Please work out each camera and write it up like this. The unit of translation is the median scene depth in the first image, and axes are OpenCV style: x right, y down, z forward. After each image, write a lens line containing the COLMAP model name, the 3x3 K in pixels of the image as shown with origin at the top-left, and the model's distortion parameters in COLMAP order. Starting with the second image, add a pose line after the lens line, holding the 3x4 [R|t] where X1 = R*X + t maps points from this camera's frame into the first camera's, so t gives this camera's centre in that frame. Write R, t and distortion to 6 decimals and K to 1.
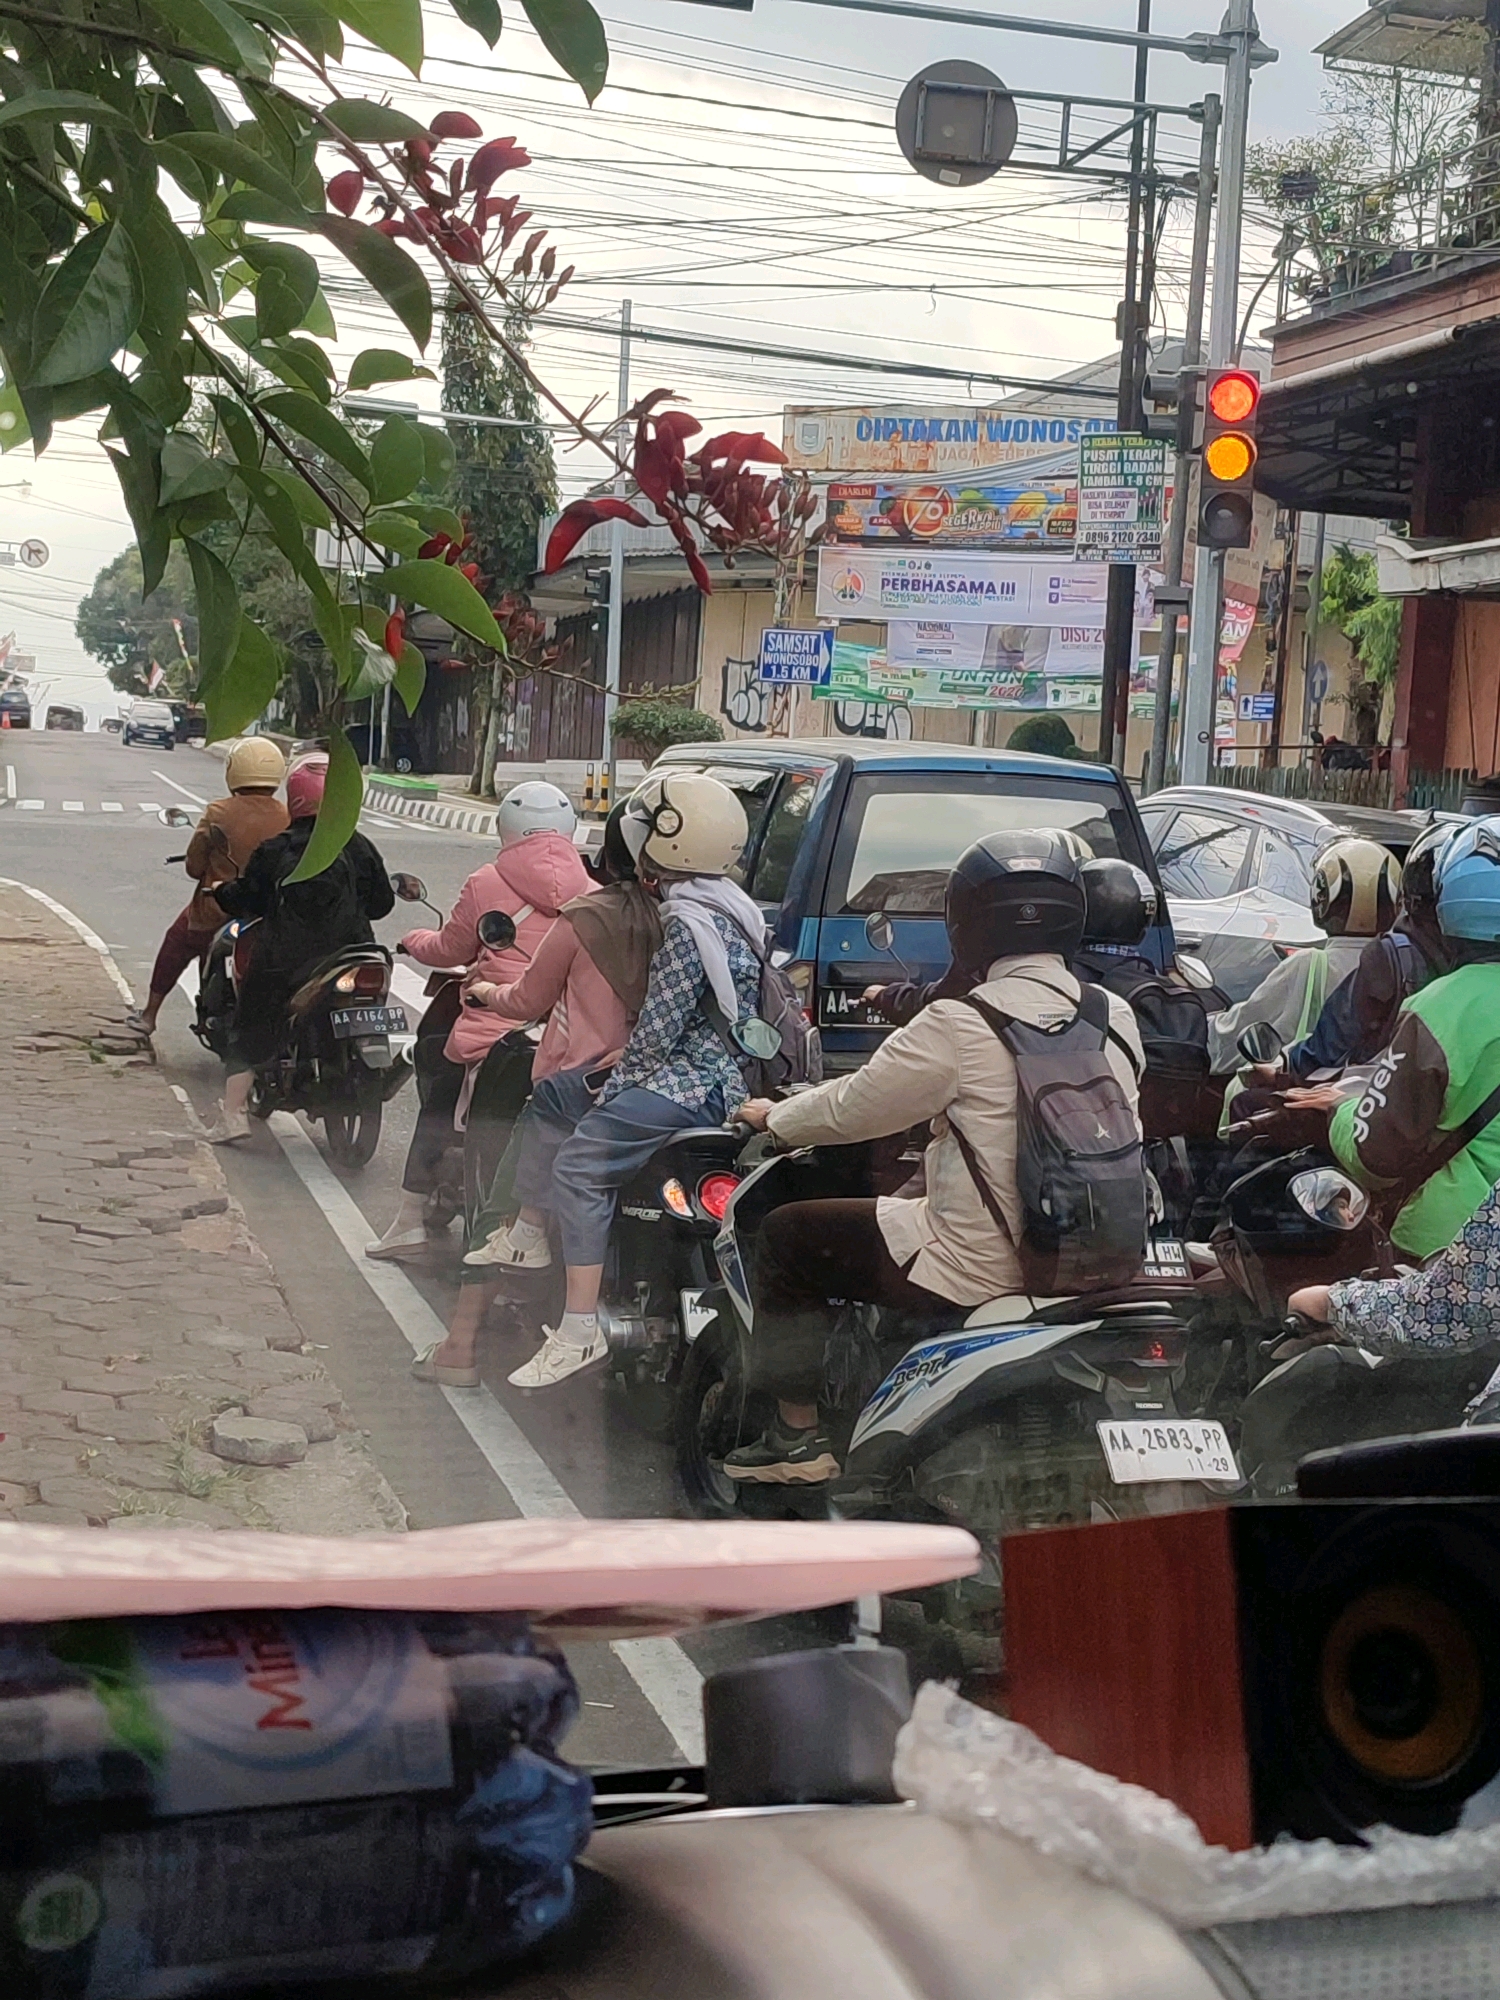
lens RADIAL K [[2678.0, 0, 799.6], [0, 2678.0, 995.9], [0, 0, 1]] dist [0.108591, -0.413755]
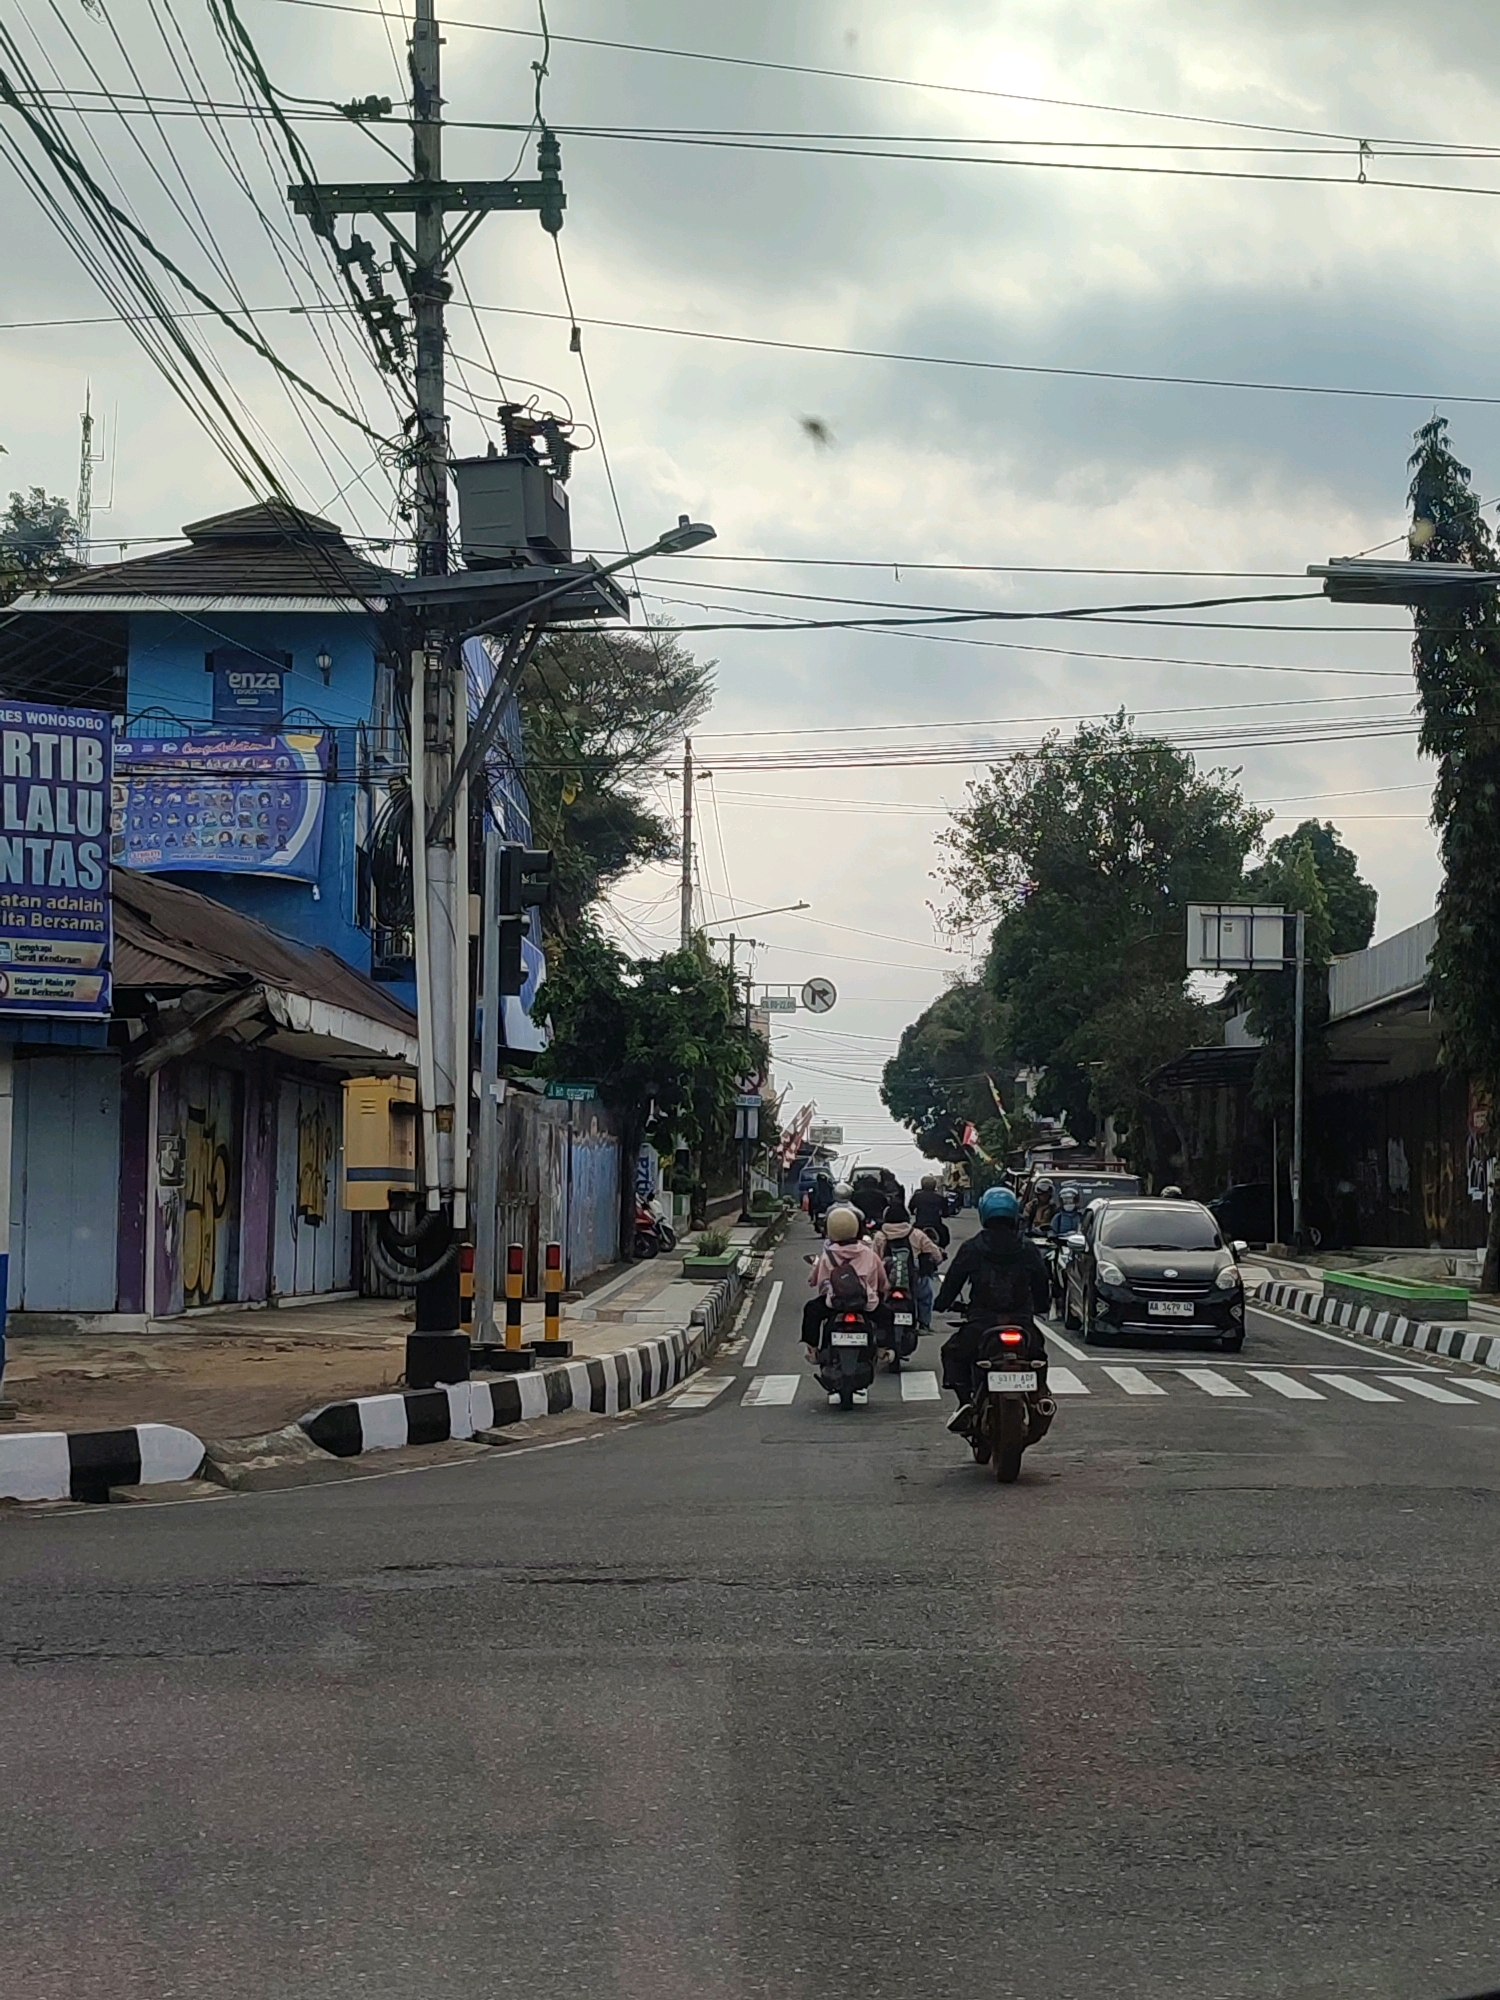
lens RADIAL K [[2678.0, 0, 799.6], [0, 2678.0, 995.9], [0, 0, 1]] dist [0.108591, -0.413755]
pose [[0.954719, -0.080852, -0.286312, -0.055664], [0.032405, 0.984899, -0.170070, -0.026244], [0.295739, 0.153091, 0.942922, 0.224163]]
